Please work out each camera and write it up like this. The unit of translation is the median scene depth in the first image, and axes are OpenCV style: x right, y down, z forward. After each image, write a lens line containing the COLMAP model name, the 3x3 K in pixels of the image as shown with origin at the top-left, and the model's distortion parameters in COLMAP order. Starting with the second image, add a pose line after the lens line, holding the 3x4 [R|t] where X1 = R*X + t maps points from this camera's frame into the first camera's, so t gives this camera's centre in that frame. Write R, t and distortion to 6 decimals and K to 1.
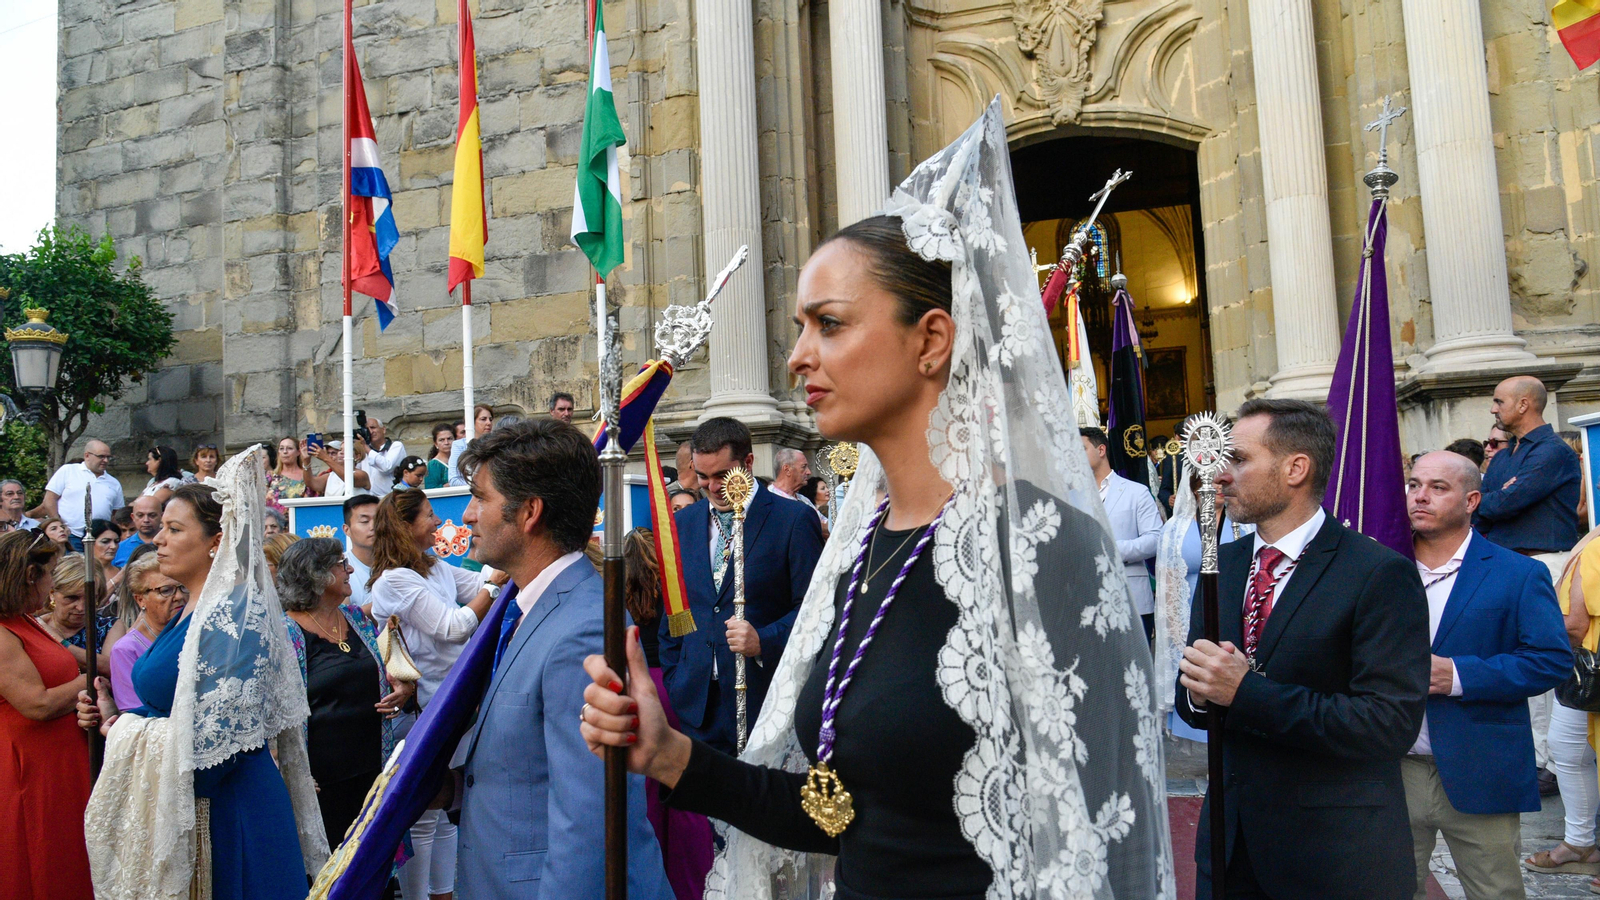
lens RADIAL K [[1068.5, 0, 808.3], [0, 1068.5, 486.2], [0, 0, 1]] dist [-0.051090, 0.011982]
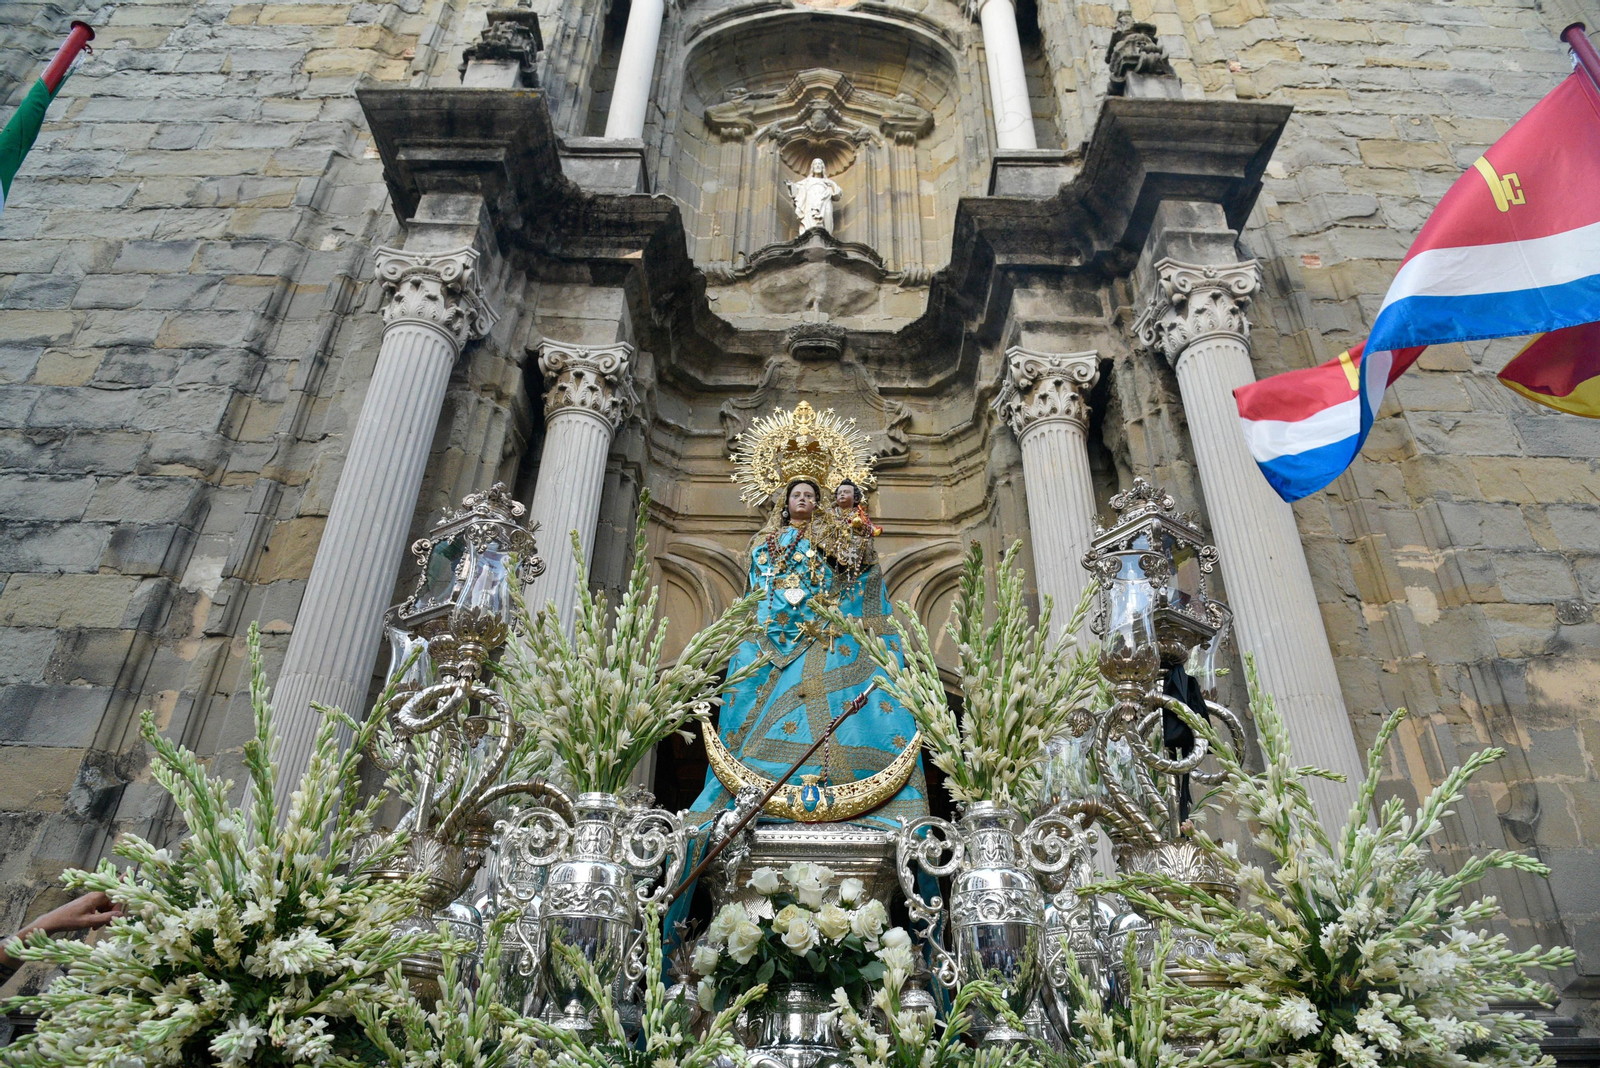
lens RADIAL K [[1040.4, 0, 808.0], [0, 1040.4, 570.9], [0, 0, 1]] dist [-0.041383, 0.001871]
pose [[0.958681, 0.199555, 0.202752, 0.062213], [-0.077102, 0.868287, -0.490033, -0.005866], [-0.273835, 0.454153, 0.847797, 0.274571]]
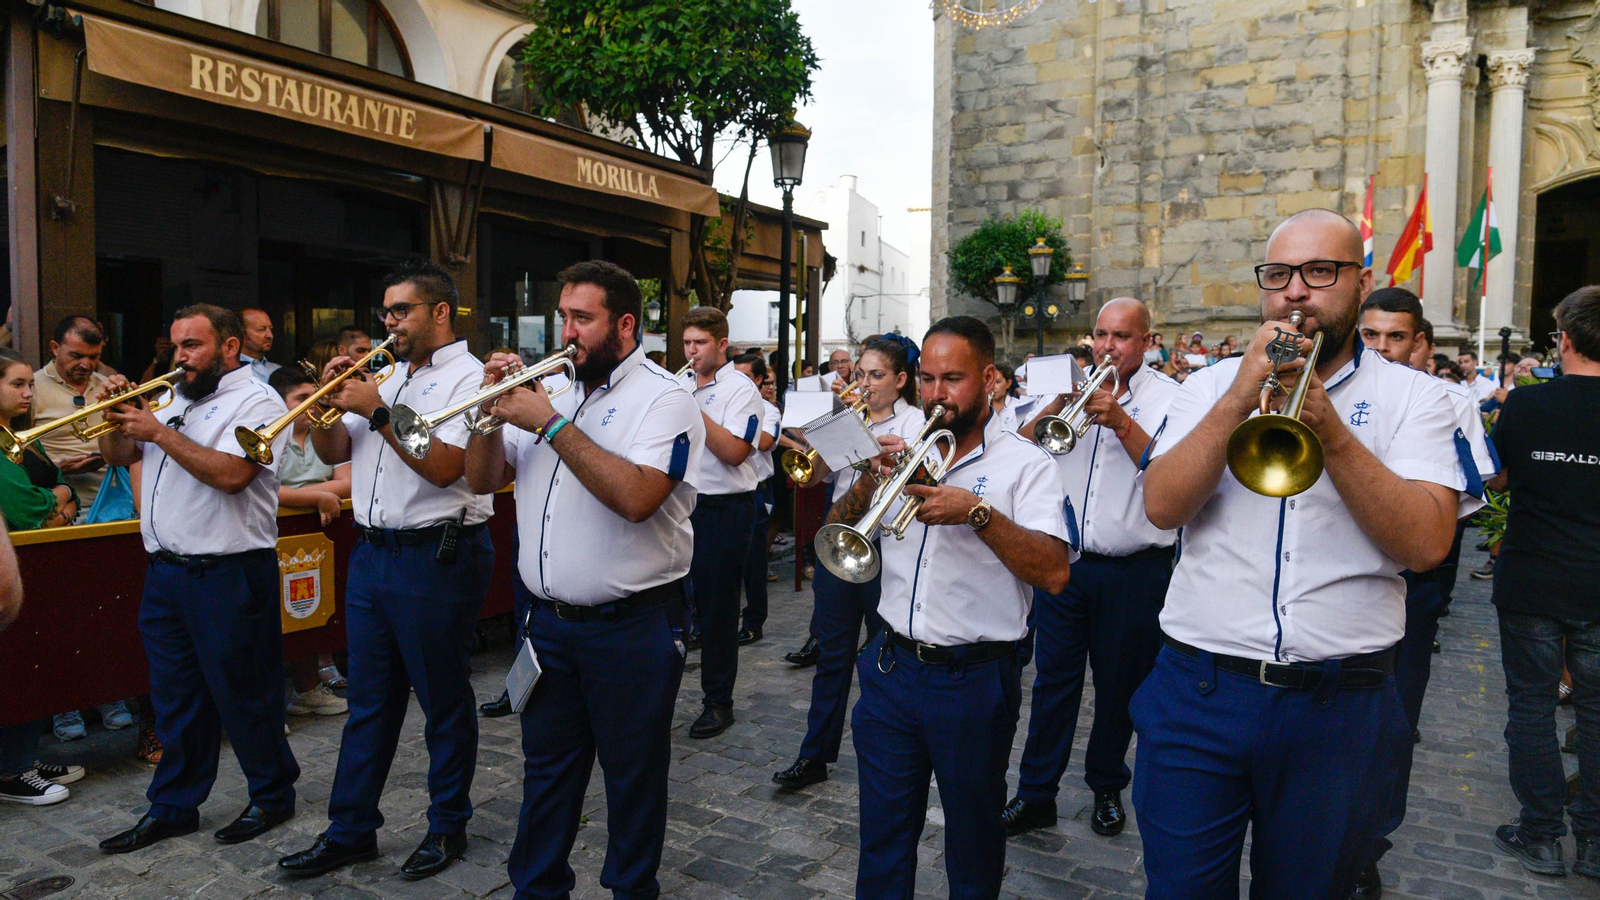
lens RADIAL K [[1141.2, 0, 752.7], [0, 1141.2, 485.5], [0, 0, 1]] dist [-0.045451, 0.015976]
pose [[0.968473, 0.075013, -0.237556, -0.646169], [-0.043368, 0.989794, 0.135747, -0.004533], [0.245314, -0.121165, 0.961842, -1.167103]]
